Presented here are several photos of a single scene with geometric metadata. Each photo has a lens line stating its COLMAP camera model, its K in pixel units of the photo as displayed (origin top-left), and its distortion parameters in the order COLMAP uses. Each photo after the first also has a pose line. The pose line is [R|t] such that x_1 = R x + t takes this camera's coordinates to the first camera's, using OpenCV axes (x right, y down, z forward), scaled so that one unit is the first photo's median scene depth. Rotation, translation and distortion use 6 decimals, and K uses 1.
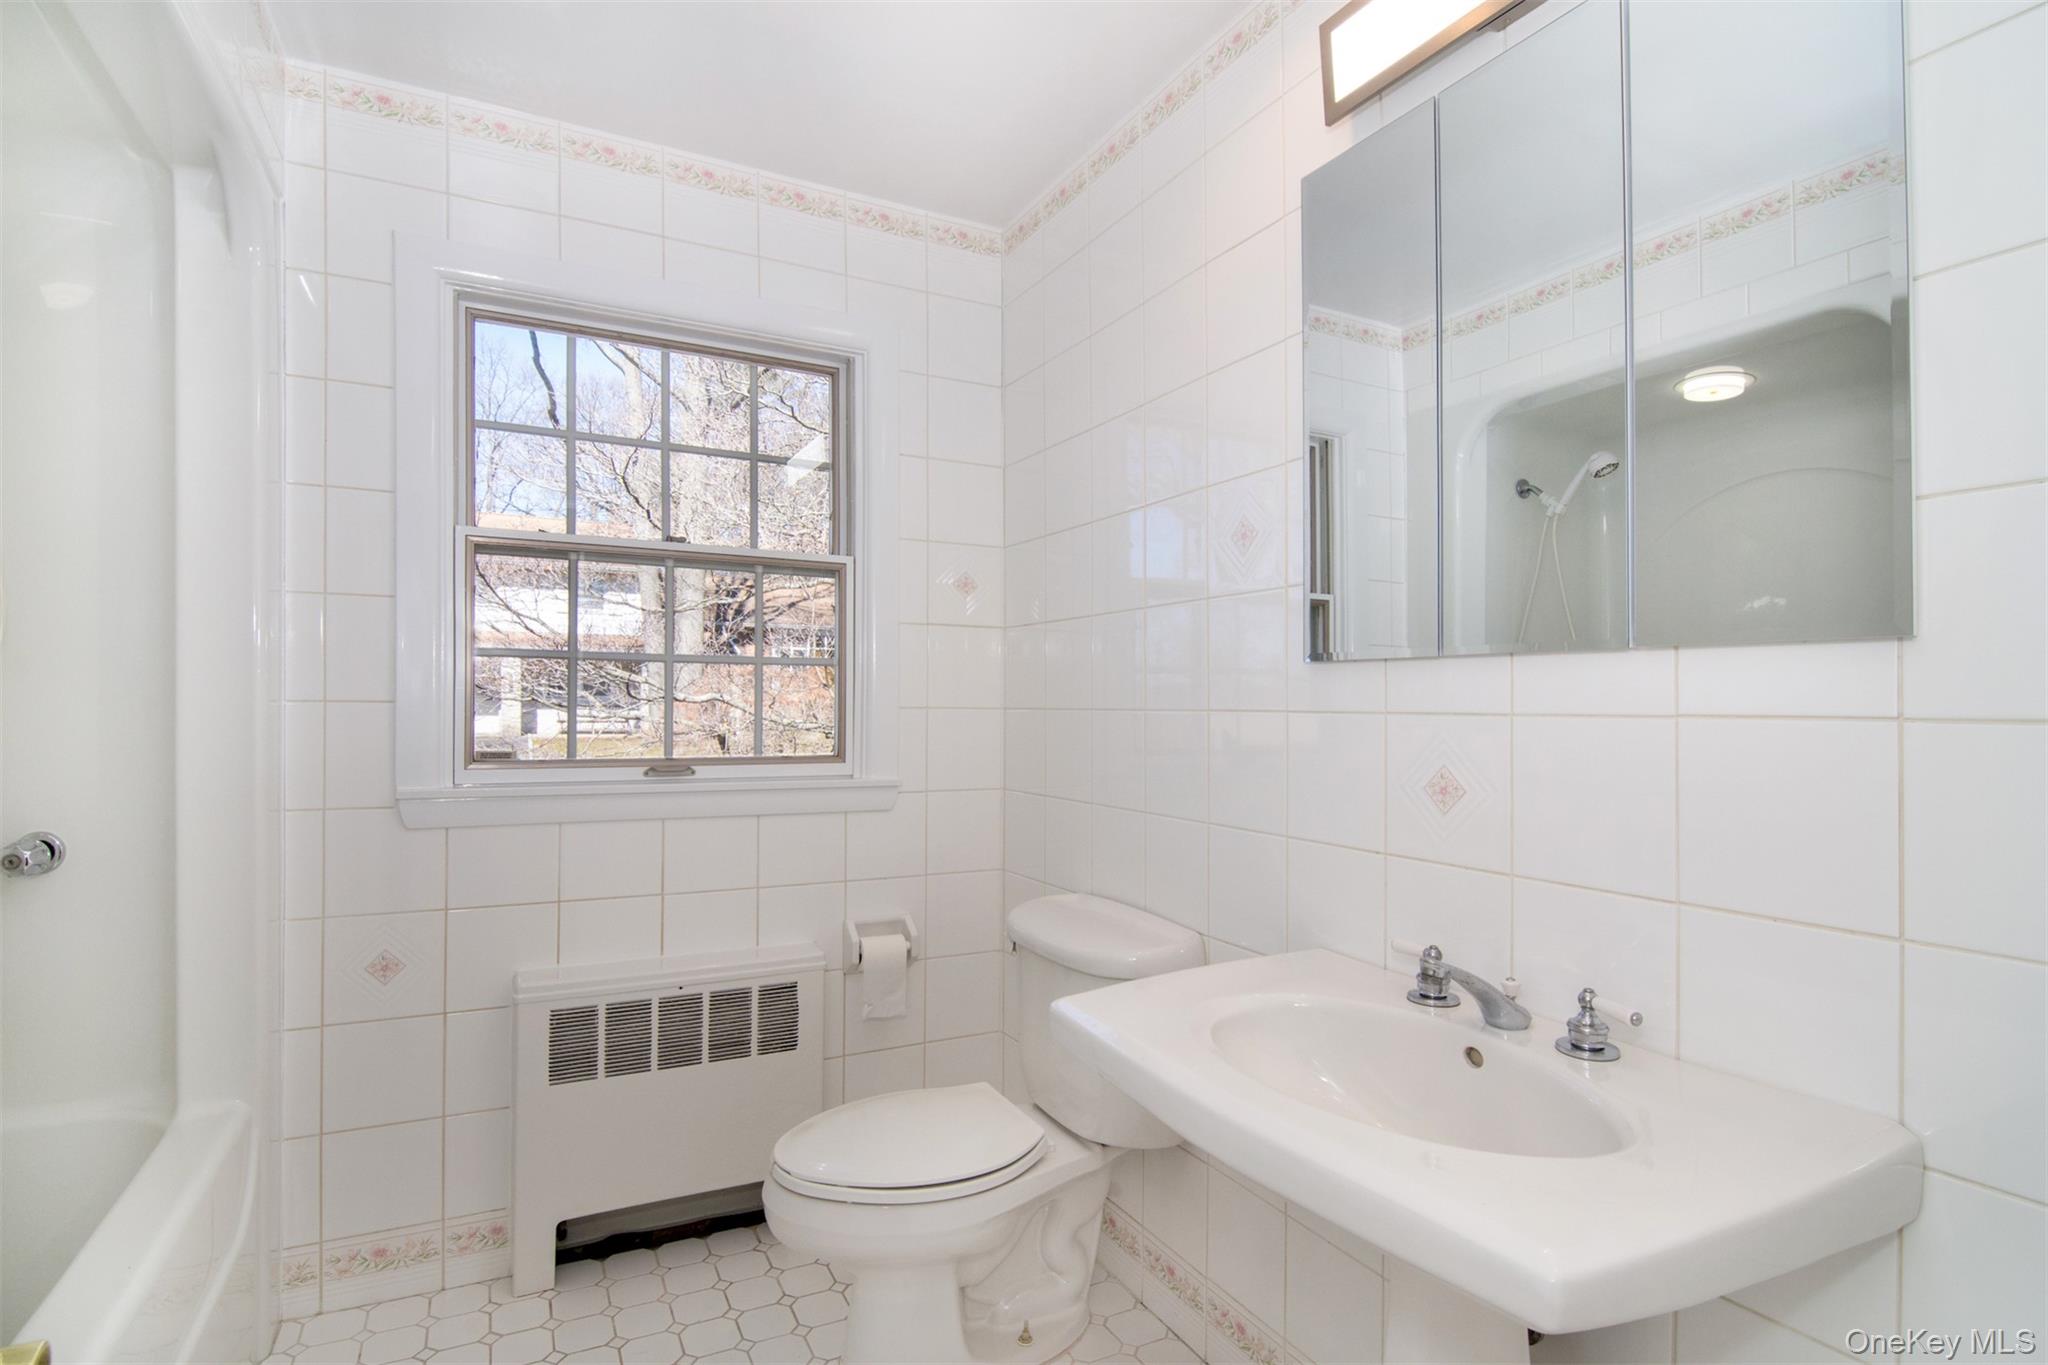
lens RADIAL K [[1012.3, 0, 1024.0], [0, 1012.3, 682.5], [0, 0, 1]] dist [-0.005051, -0.009110]
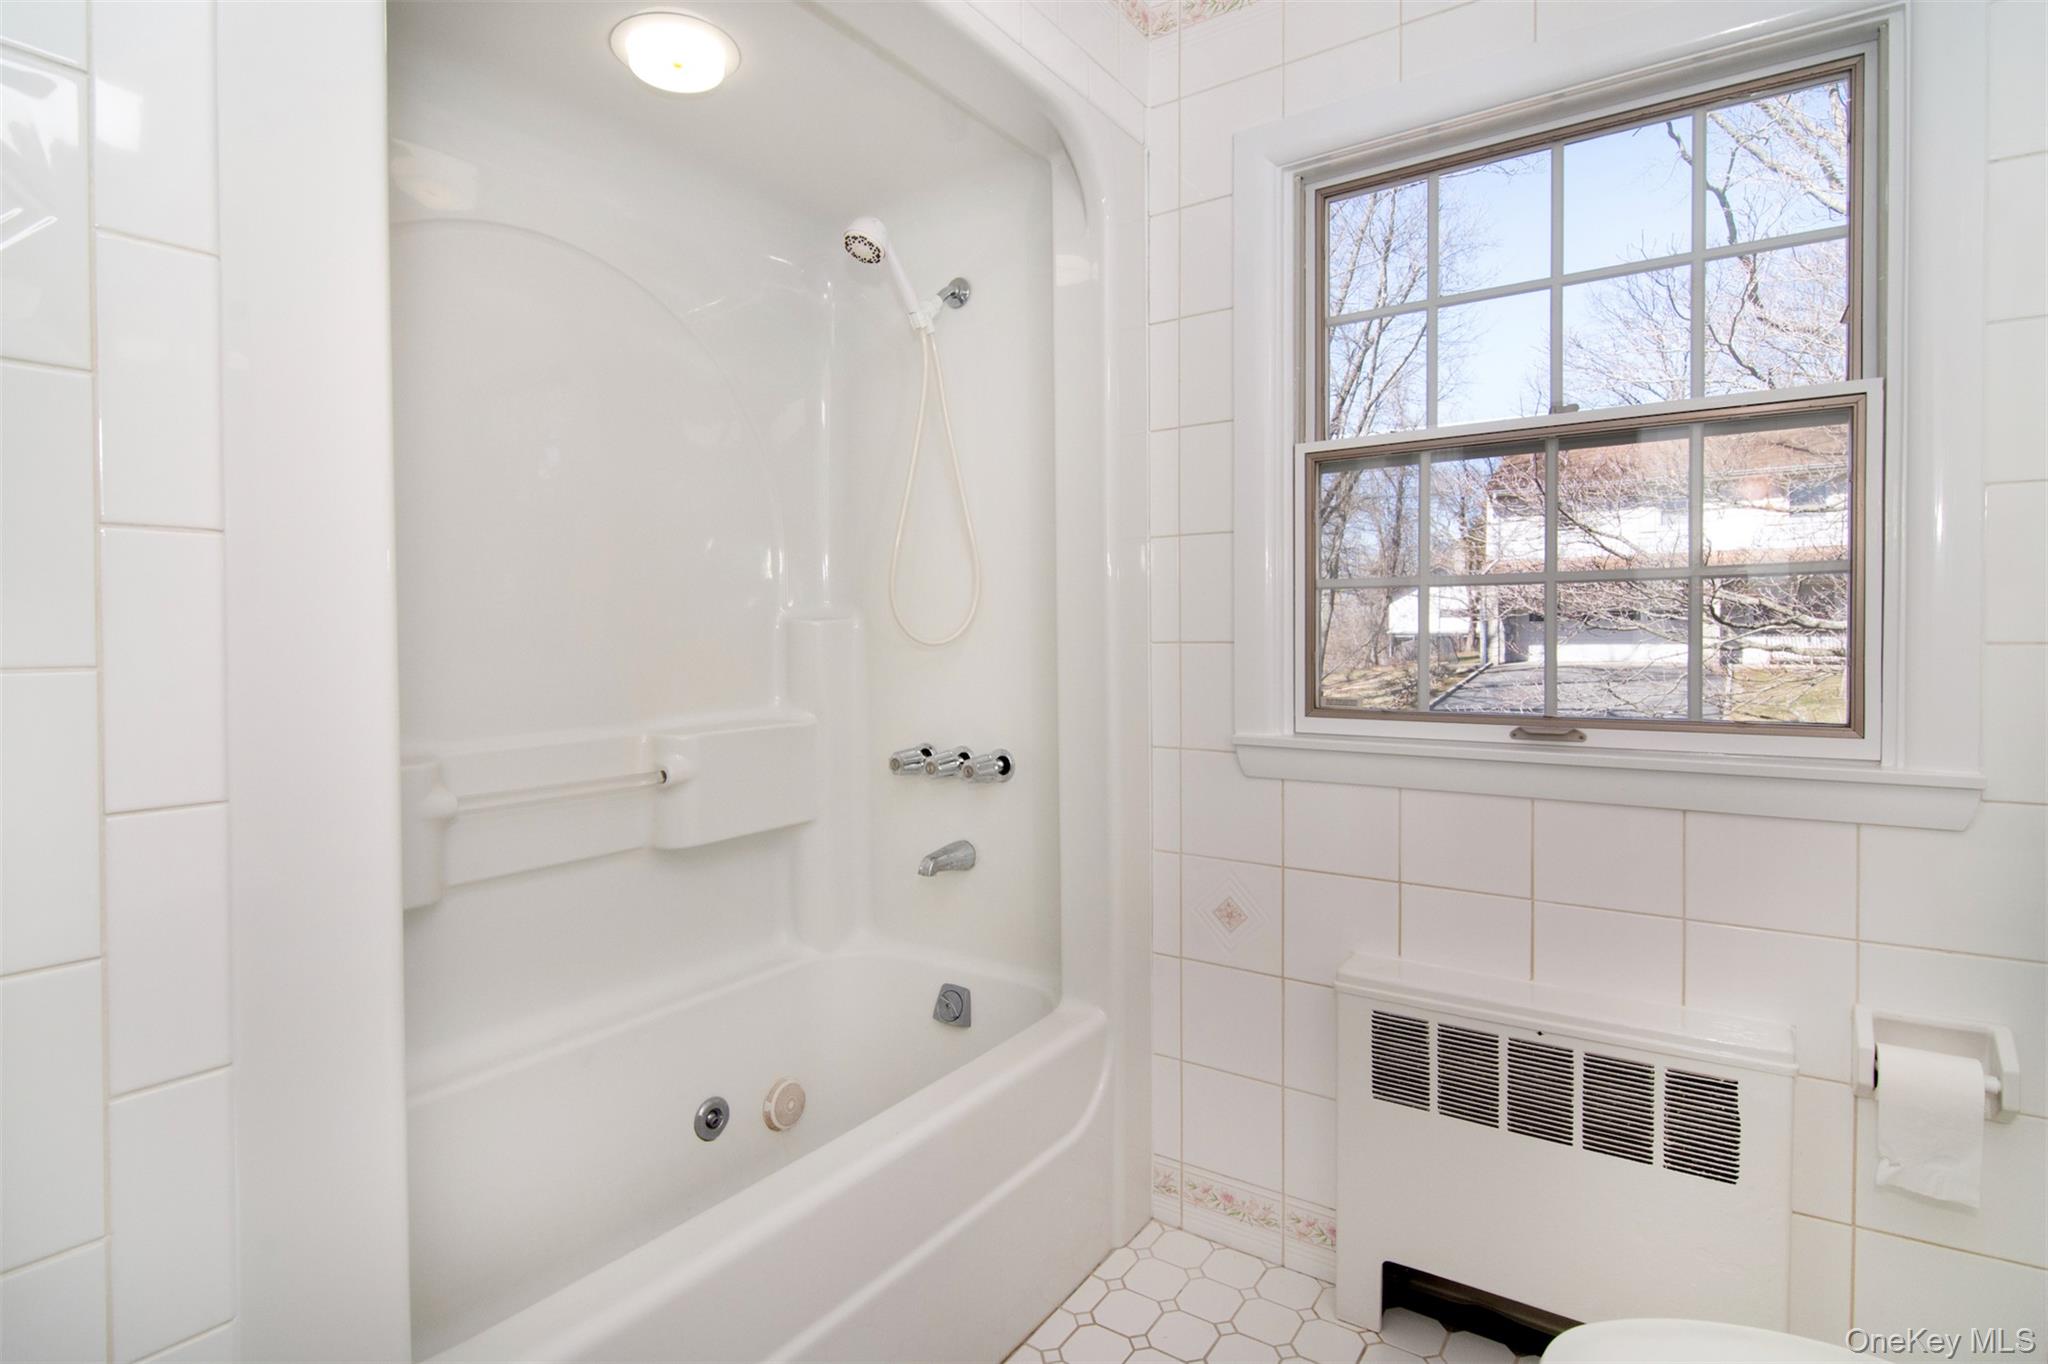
lens RADIAL K [[1012.3, 0, 1024.0], [0, 1012.3, 682.0], [0, 0, 1]] dist [-0.005051, -0.009110]
pose [[0.470934, 0.030316, -0.881647, 0.113909], [0.032695, 0.998123, 0.051786, 0.000940], [0.881562, -0.053213, 0.469059, 0.339180]]
